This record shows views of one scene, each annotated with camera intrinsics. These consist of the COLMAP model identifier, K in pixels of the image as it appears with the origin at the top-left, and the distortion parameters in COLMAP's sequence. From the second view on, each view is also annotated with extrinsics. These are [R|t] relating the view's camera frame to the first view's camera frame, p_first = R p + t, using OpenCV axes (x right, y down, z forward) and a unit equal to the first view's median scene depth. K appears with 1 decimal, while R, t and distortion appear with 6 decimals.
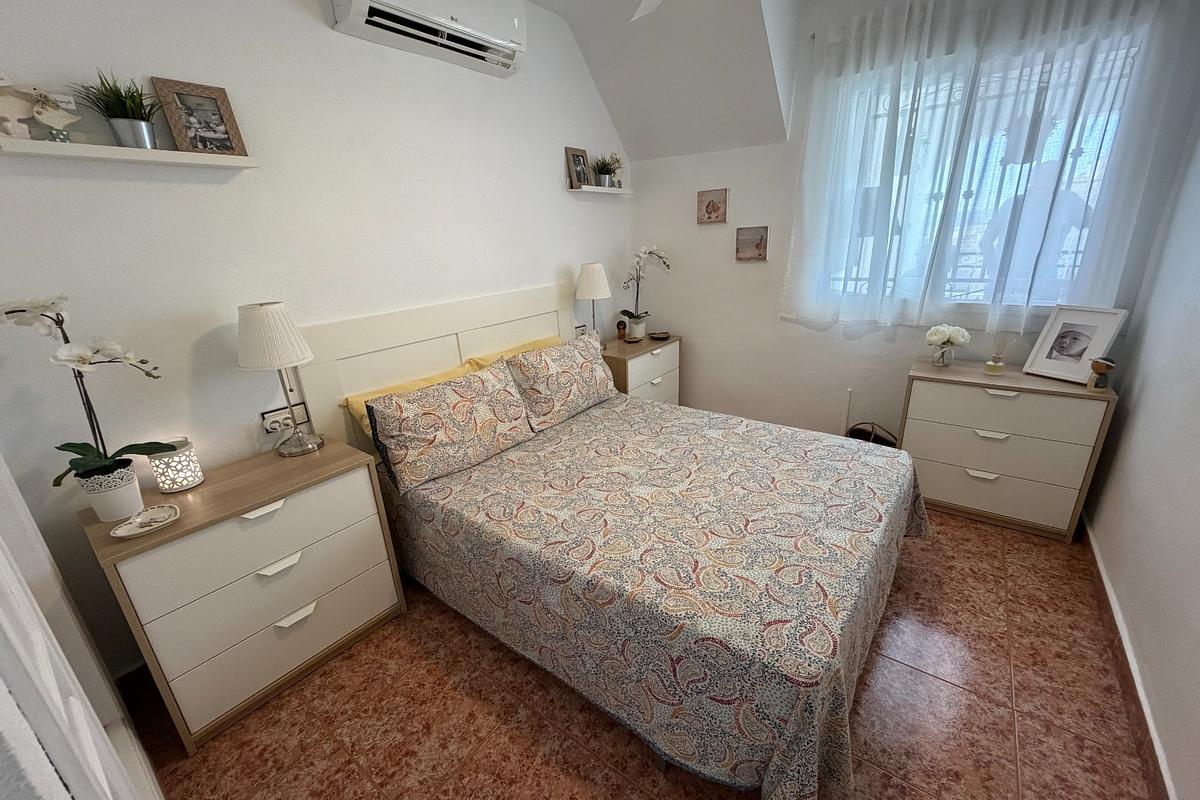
lens RADIAL K [[479.0, 0, 596.4], [0, 479.0, 398.5], [0, 0, 1]] dist [0.002722, 0.000008]
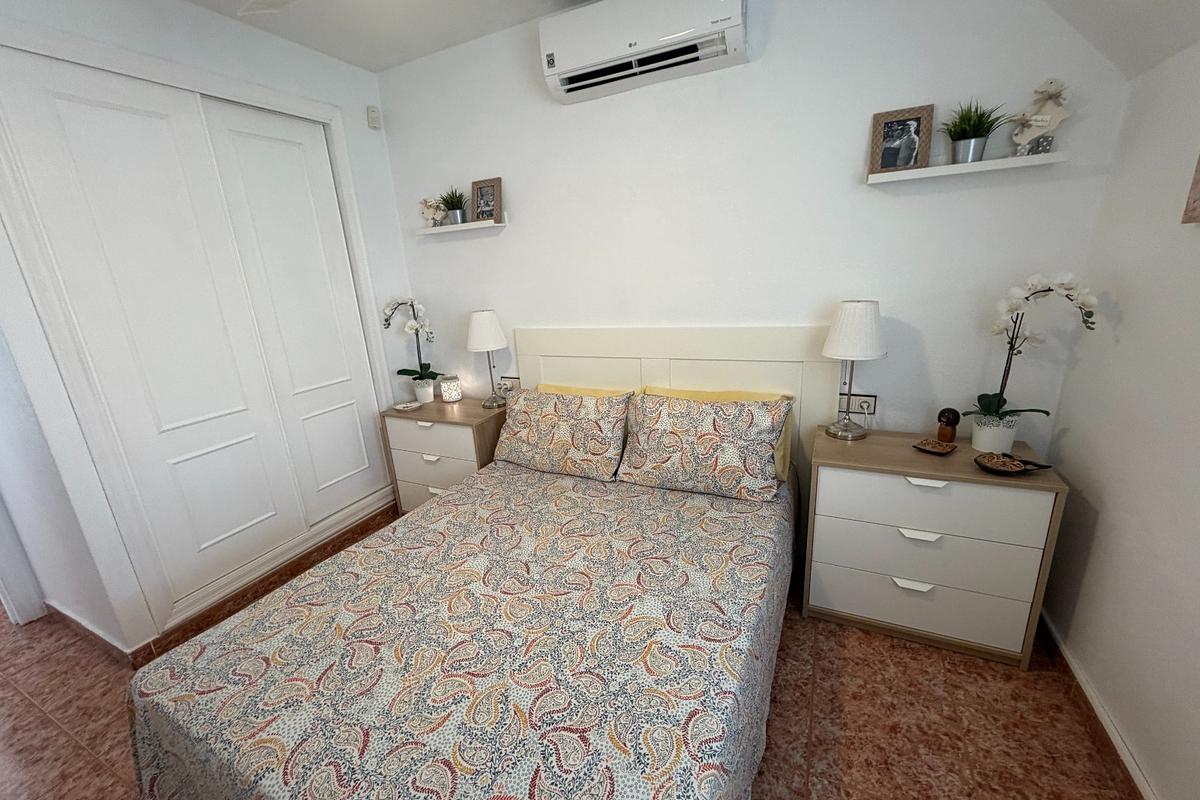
lens RADIAL K [[479.0, 0, 596.4], [0, 479.0, 398.5], [0, 0, 1]] dist [0.002722, 0.000008]
pose [[0.203071, 0.295795, -0.933417, 0.758089], [-0.263250, 0.934674, 0.238921, -0.317101], [0.943113, 0.197203, 0.267674, 0.768119]]
